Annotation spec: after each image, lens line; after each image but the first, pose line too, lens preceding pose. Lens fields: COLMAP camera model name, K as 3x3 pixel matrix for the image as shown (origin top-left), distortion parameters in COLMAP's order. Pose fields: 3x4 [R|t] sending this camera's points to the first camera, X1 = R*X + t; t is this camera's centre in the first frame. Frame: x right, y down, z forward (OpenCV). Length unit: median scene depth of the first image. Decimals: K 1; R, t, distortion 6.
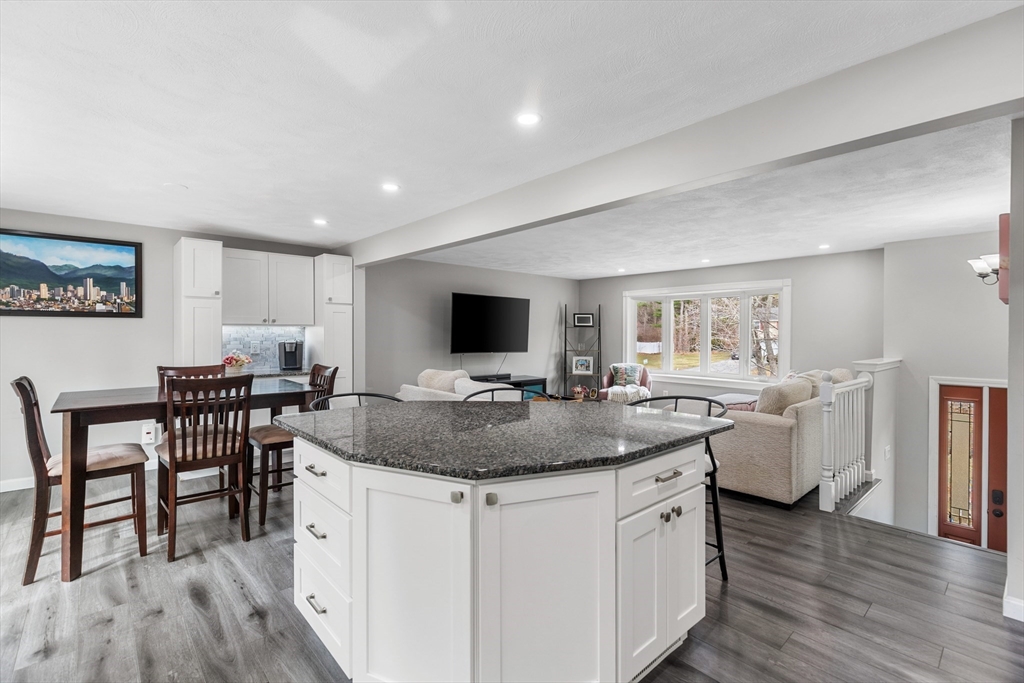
lens RADIAL K [[461.6, 0, 508.0], [0, 461.6, 335.6], [0, 0, 1]] dist [0.007129, -0.001399]
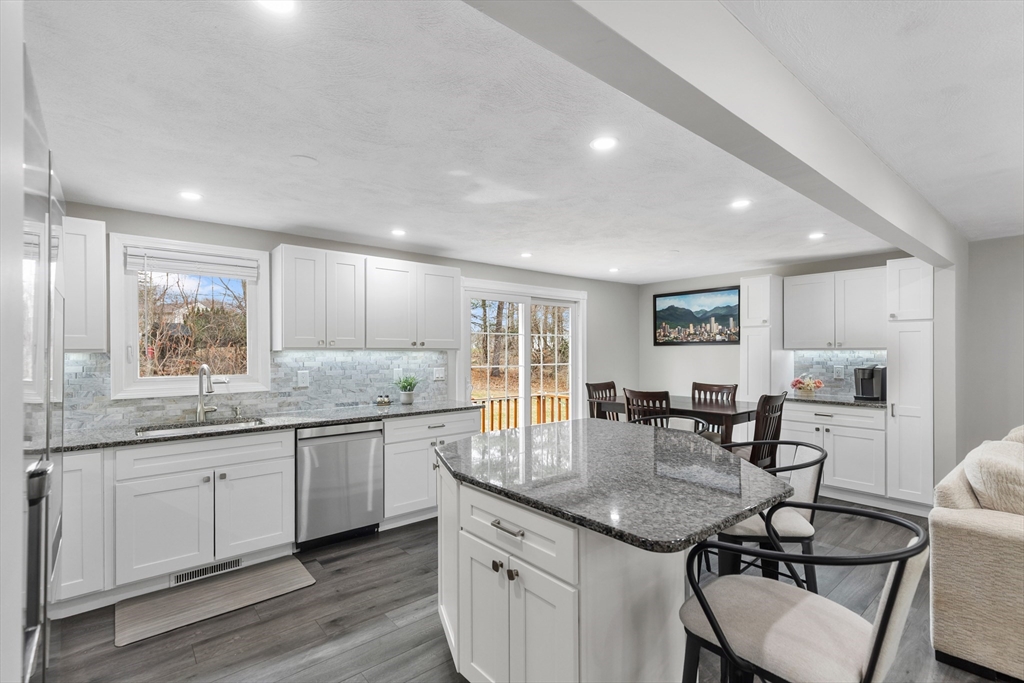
lens RADIAL K [[461.6, 0, 509.4], [0, 461.6, 354.4], [0, 0, 1]] dist [0.007129, -0.001399]
pose [[-0.041169, 0.005799, -0.999135, 0.391215], [-0.001408, 0.999982, 0.005862, -0.013485], [0.999151, 0.001648, -0.041160, 0.324841]]
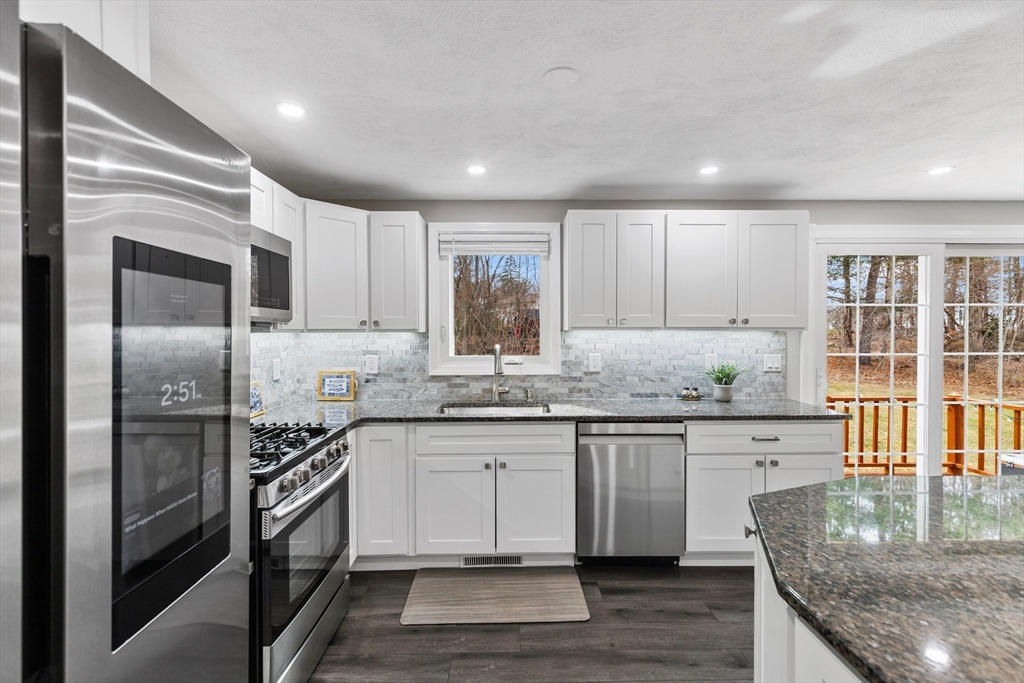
lens RADIAL K [[461.6, 0, 510.5], [0, 461.6, 337.9], [0, 0, 1]] dist [0.007129, -0.001399]
pose [[-0.661422, 0.007946, -0.749972, 0.244292], [-0.002412, 0.999916, 0.012722, -0.012435], [0.750010, 0.010223, -0.661347, 0.306526]]
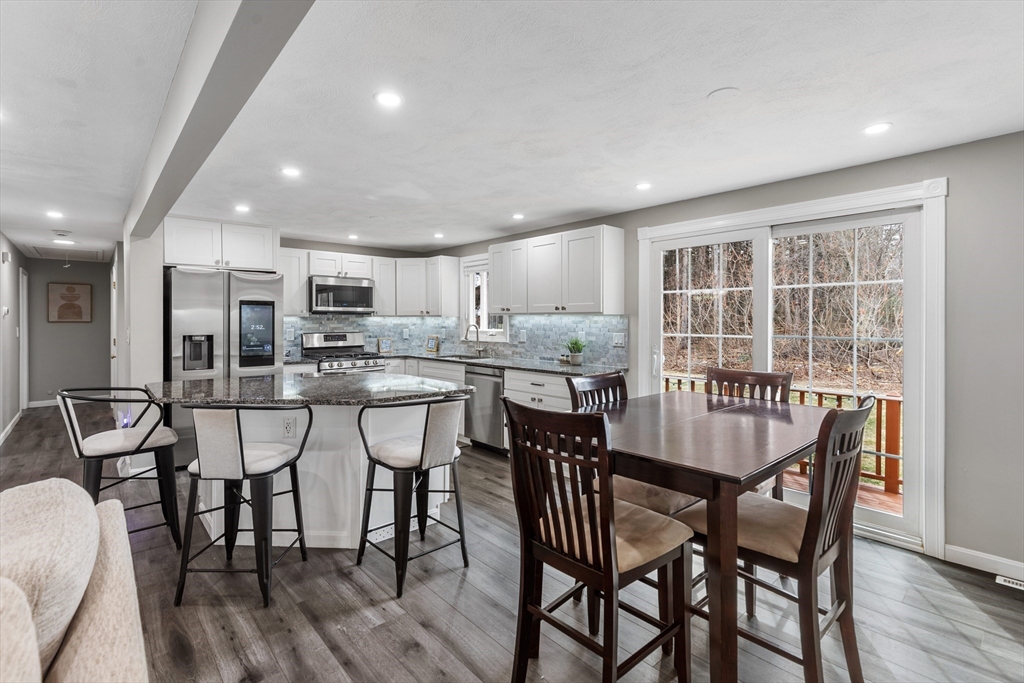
lens RADIAL K [[461.6, 0, 504.9], [0, 461.6, 329.8], [0, 0, 1]] dist [0.007129, -0.001399]
pose [[-0.999992, -0.002699, 0.003019, -0.236641], [-0.002626, 0.999707, 0.024066, -0.007996], [-0.003083, 0.024058, -0.999706, 0.929333]]
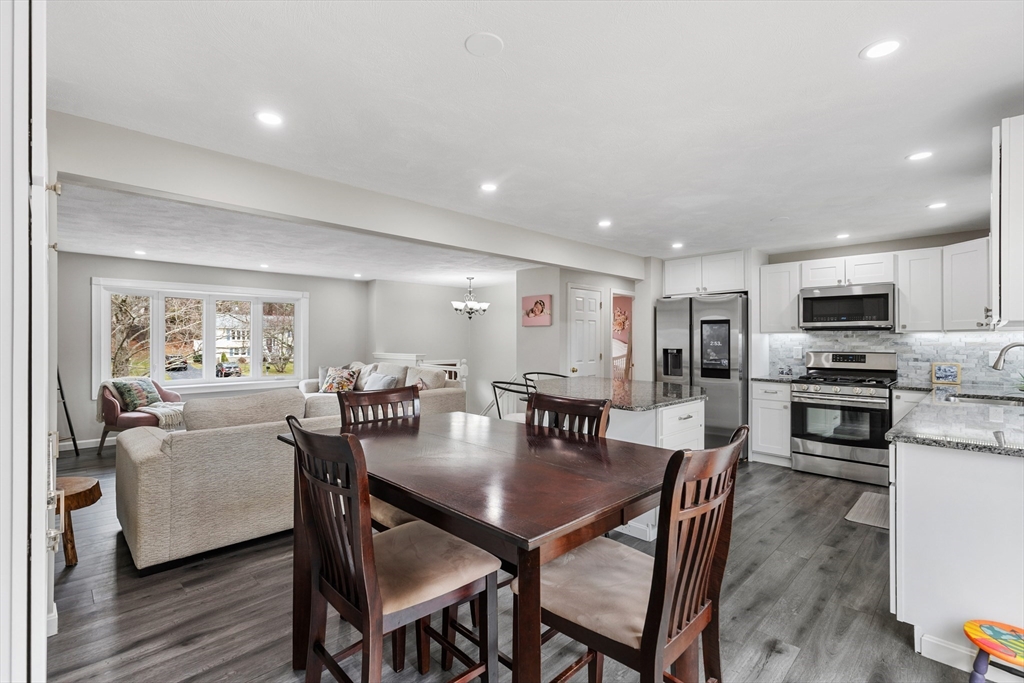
lens RADIAL K [[461.6, 0, 510.9], [0, 461.6, 338.5], [0, 0, 1]] dist [0.007129, -0.001399]
pose [[-0.048449, -0.002027, 0.998824, -0.692490], [0.001127, 0.999997, 0.002084, -0.003939], [-0.998825, 0.001227, -0.048447, 0.566656]]
